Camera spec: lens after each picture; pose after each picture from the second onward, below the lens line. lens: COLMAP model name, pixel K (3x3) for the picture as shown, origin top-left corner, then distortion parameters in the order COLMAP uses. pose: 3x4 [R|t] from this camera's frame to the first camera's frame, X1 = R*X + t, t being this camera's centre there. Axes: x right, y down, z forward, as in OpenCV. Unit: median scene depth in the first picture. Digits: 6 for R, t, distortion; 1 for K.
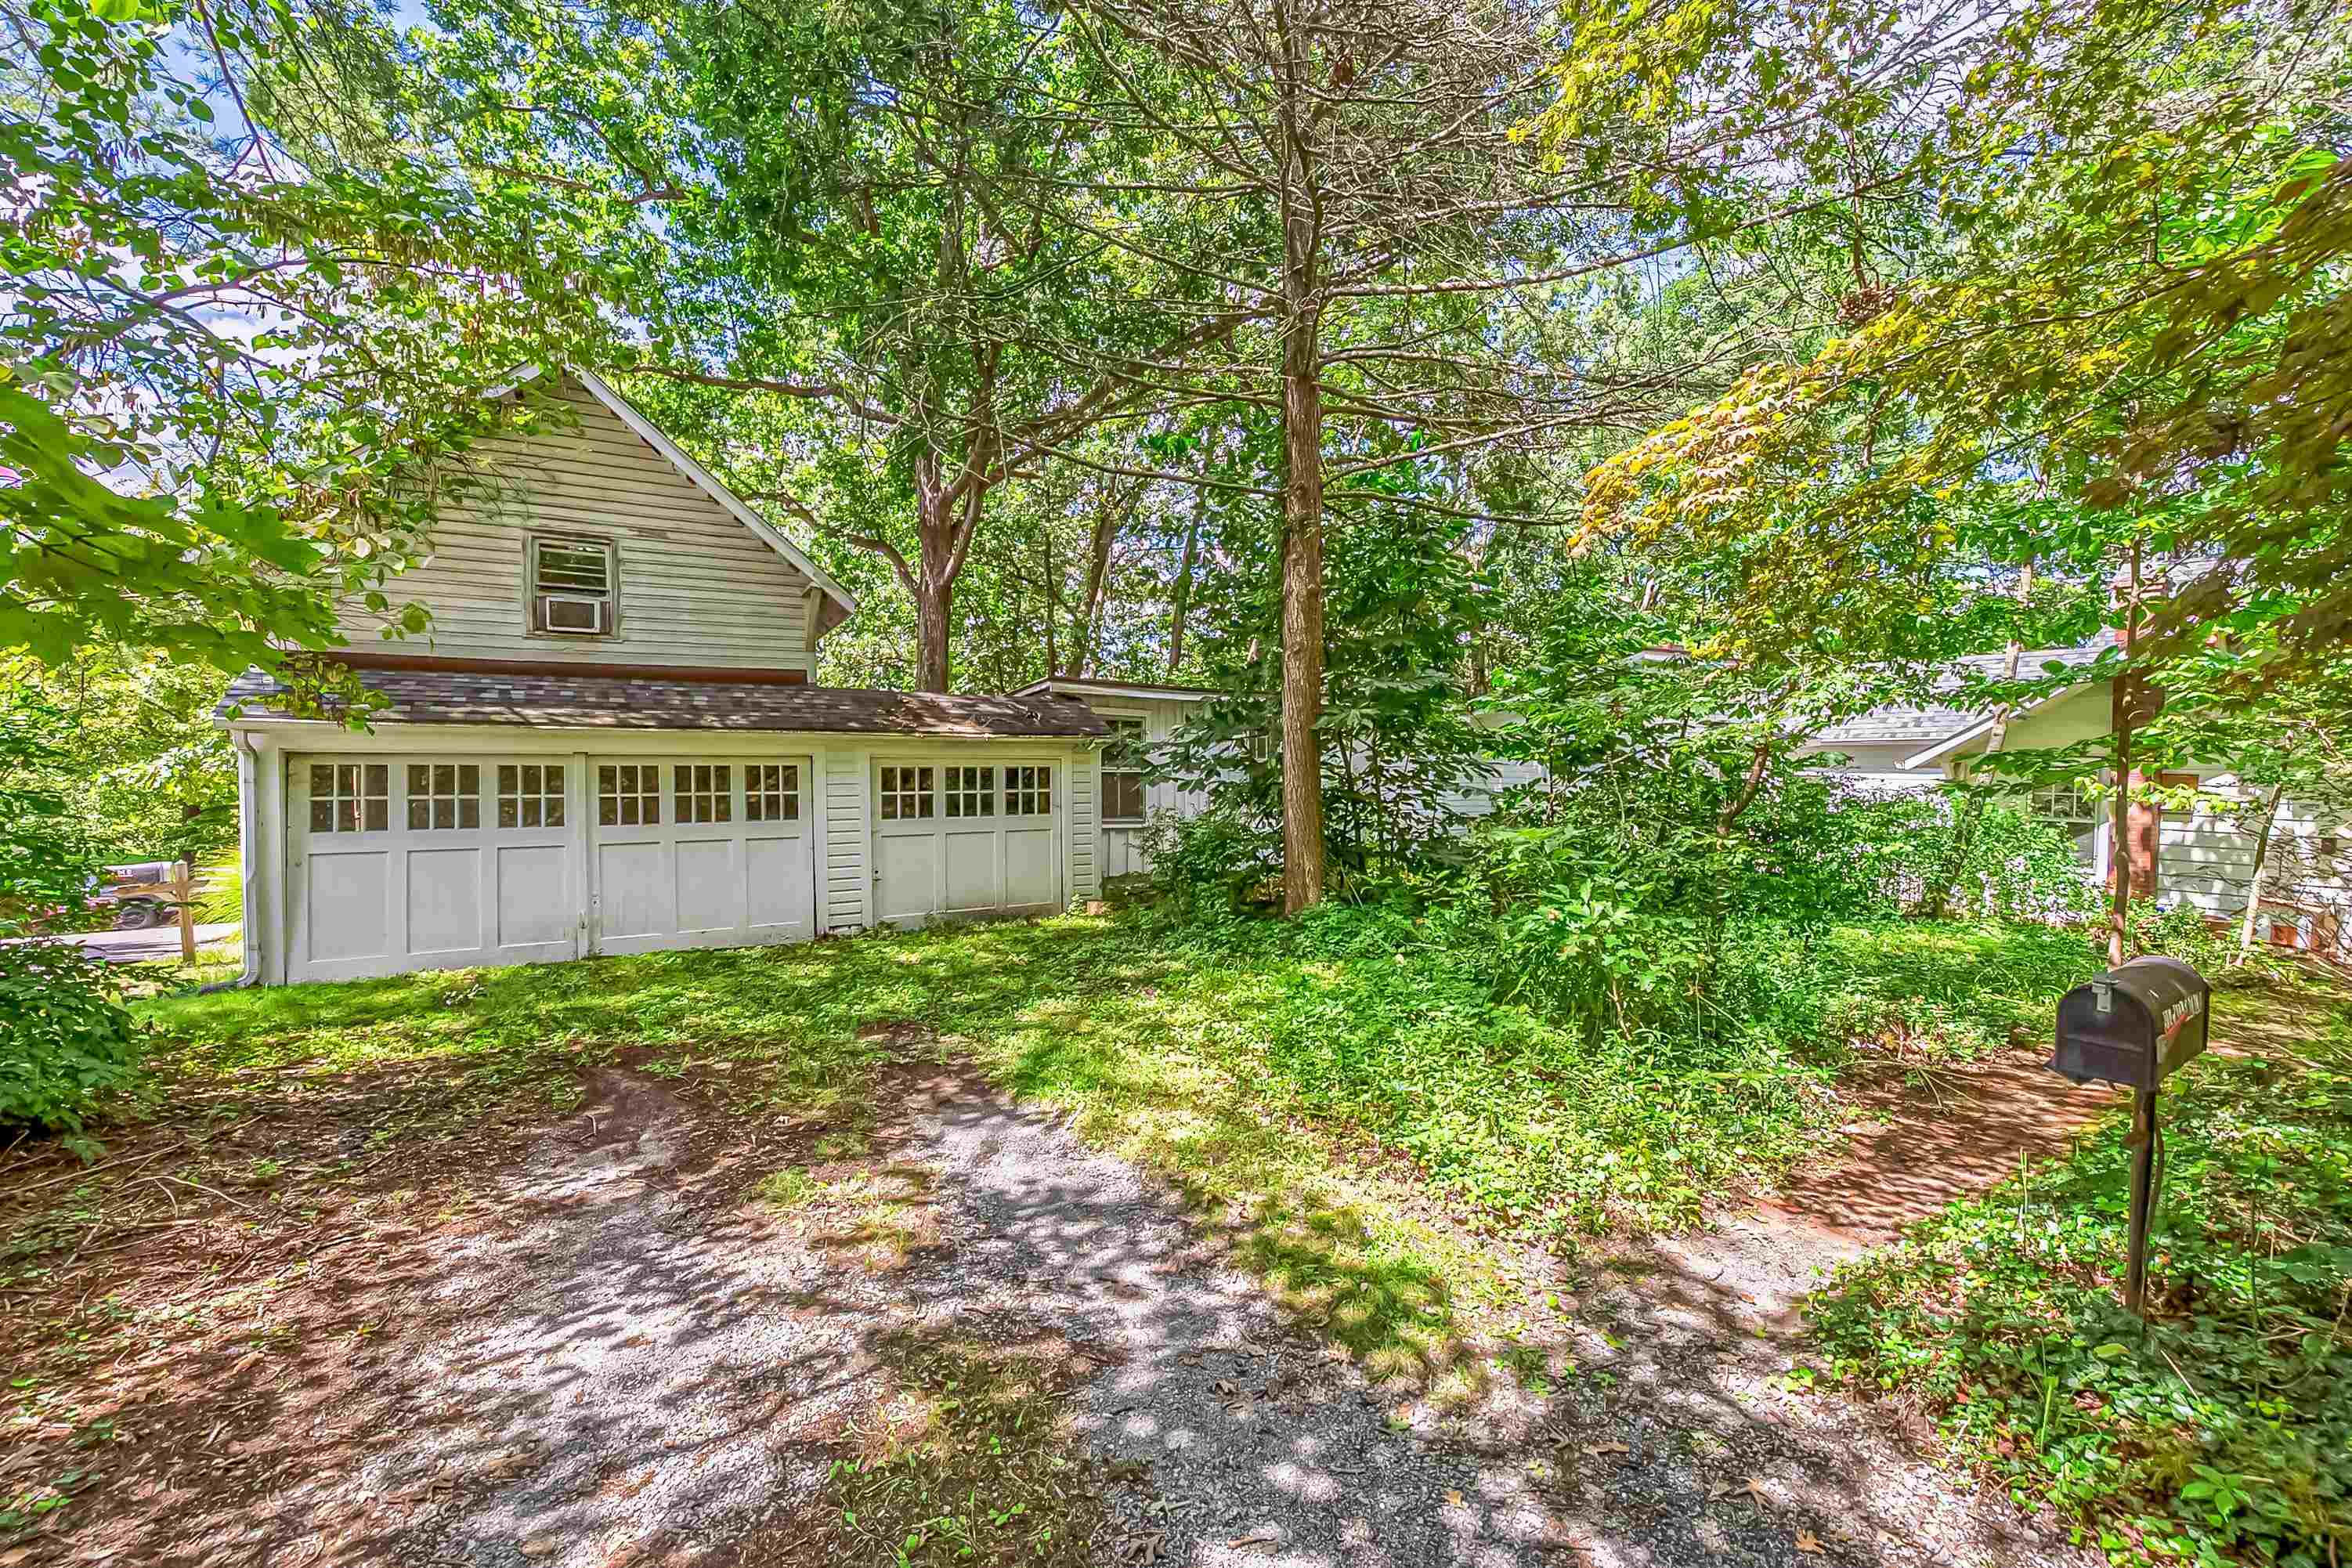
lens RADIAL K [[964.8, 0, 1183.3], [0, 964.8, 787.5], [0, 0, 1]] dist [-0.003739, -0.000080]
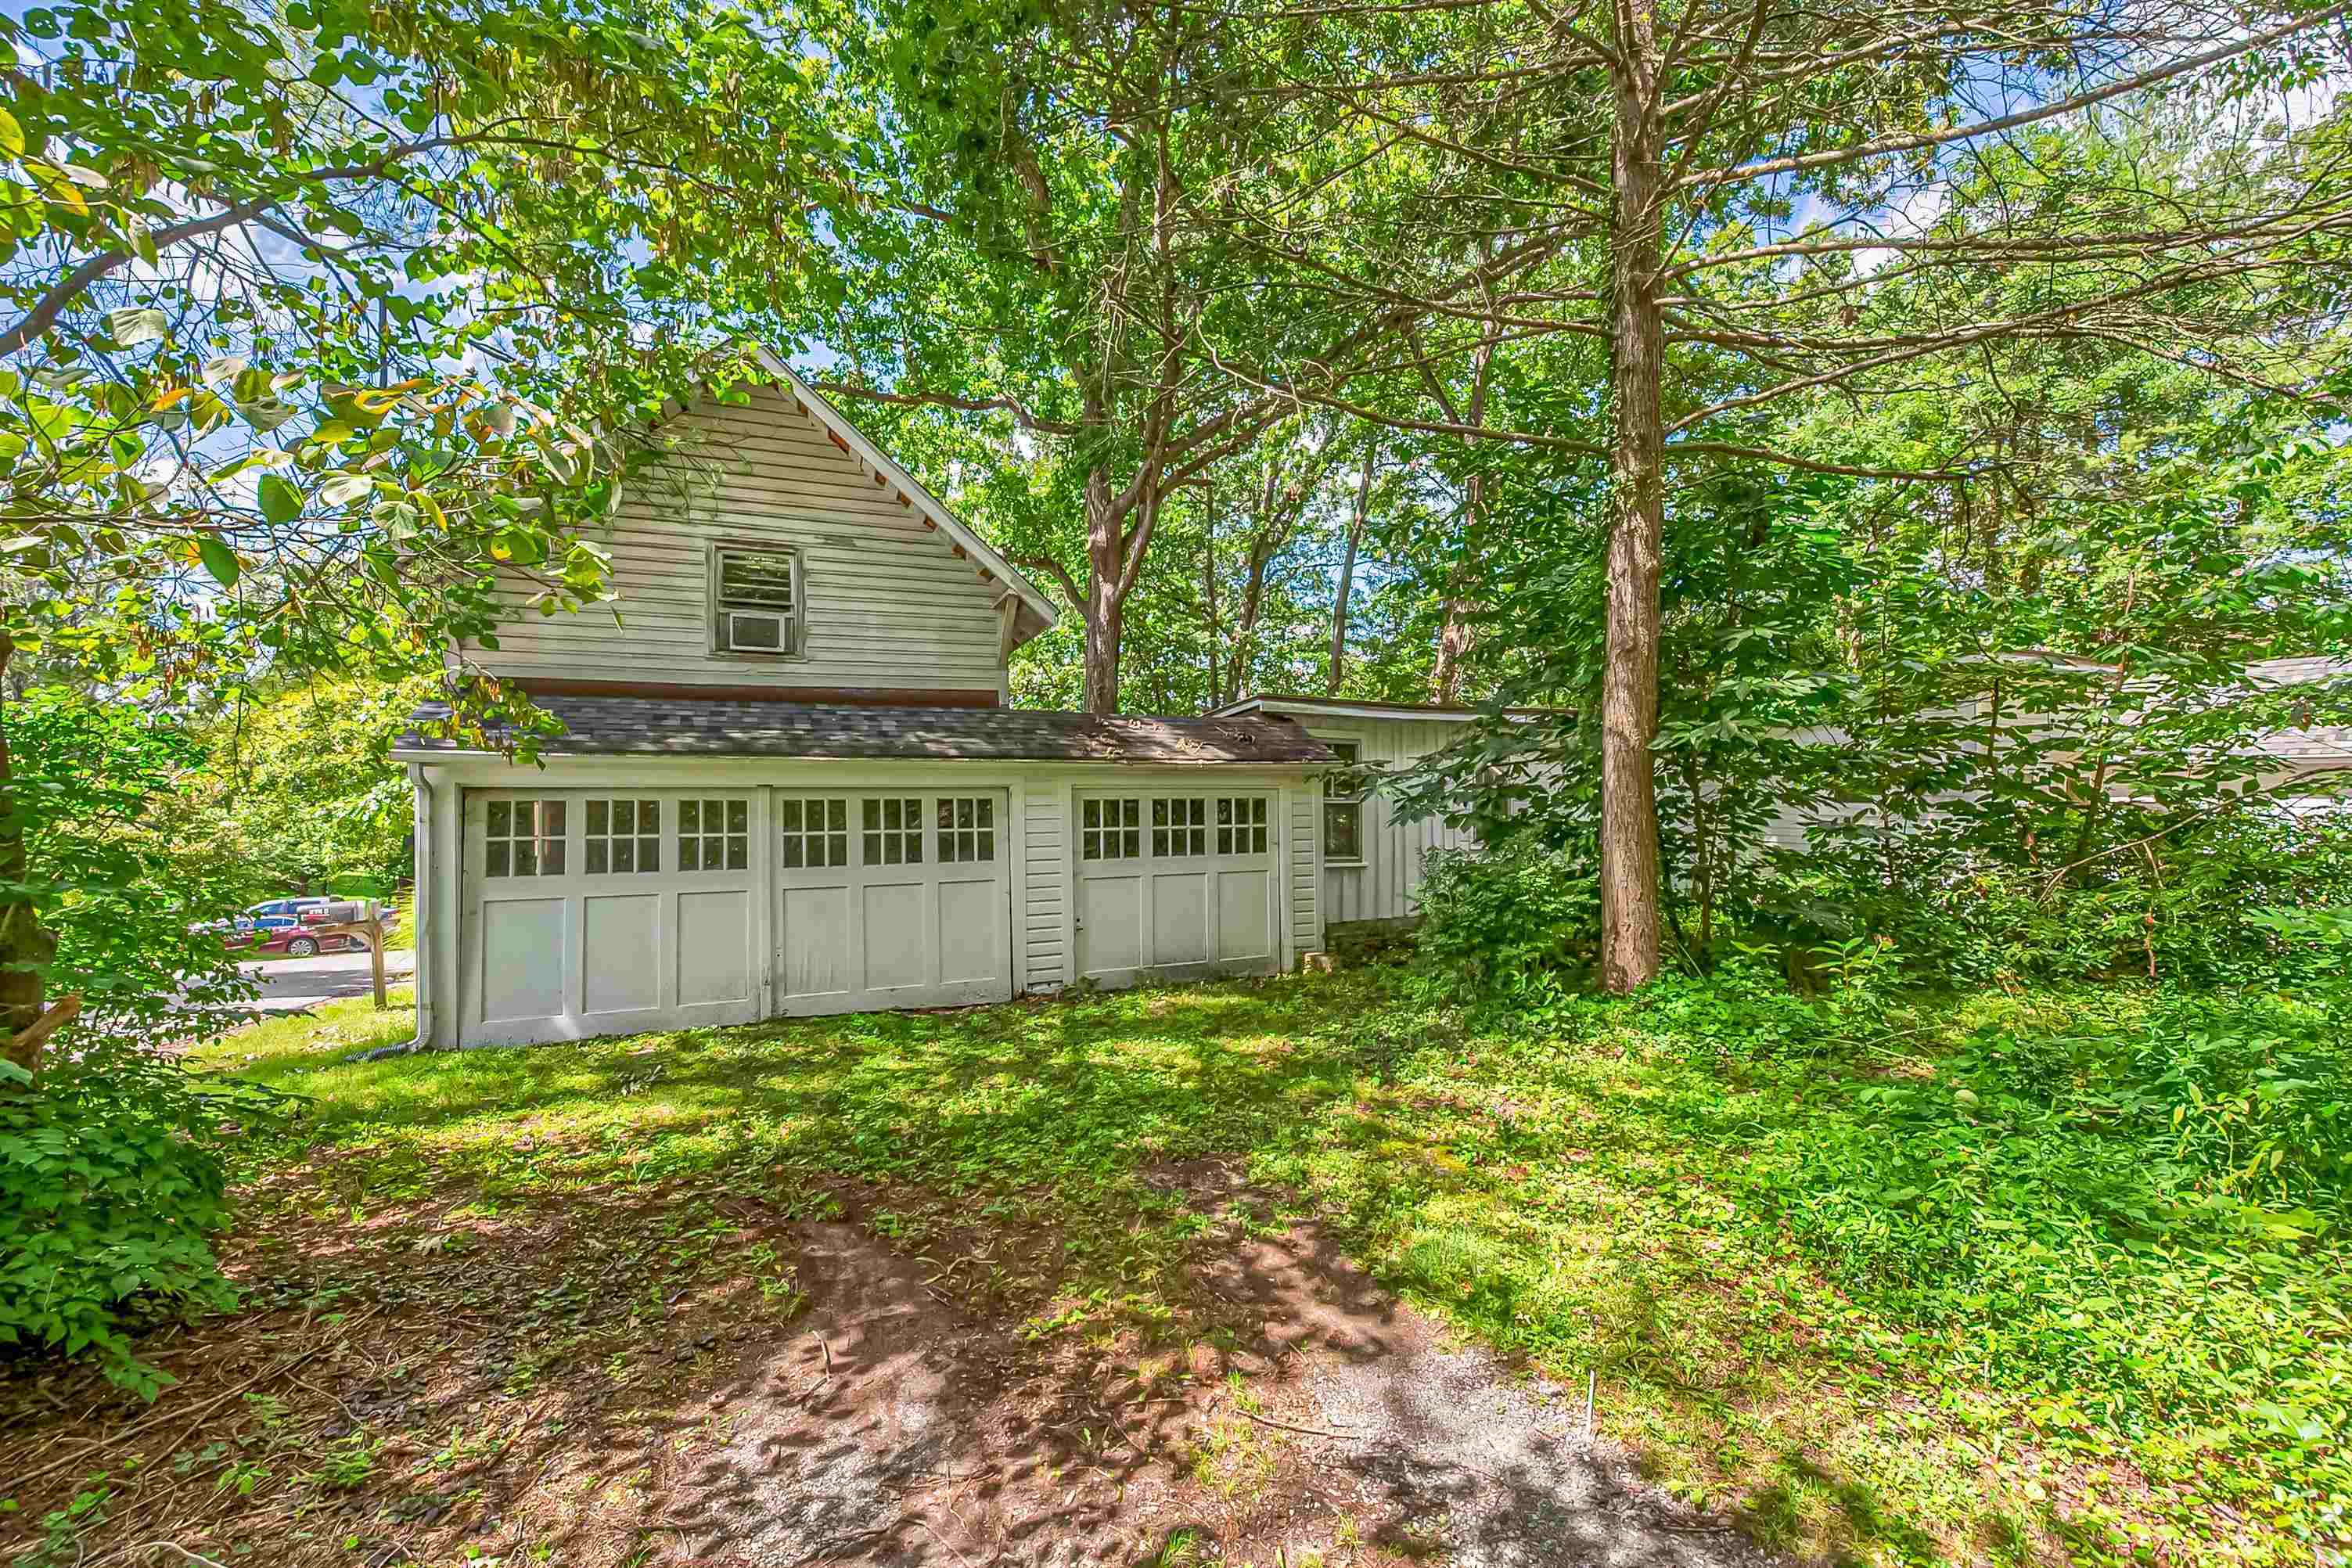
lens RADIAL K [[964.8, 0, 1176.3], [0, 964.8, 788.4], [0, 0, 1]] dist [-0.003739, -0.000080]
pose [[0.990840, -0.006183, -0.134897, -0.117512], [0.002651, 0.999649, -0.026347, -0.008464], [0.135013, 0.025748, 0.990509, 0.154661]]
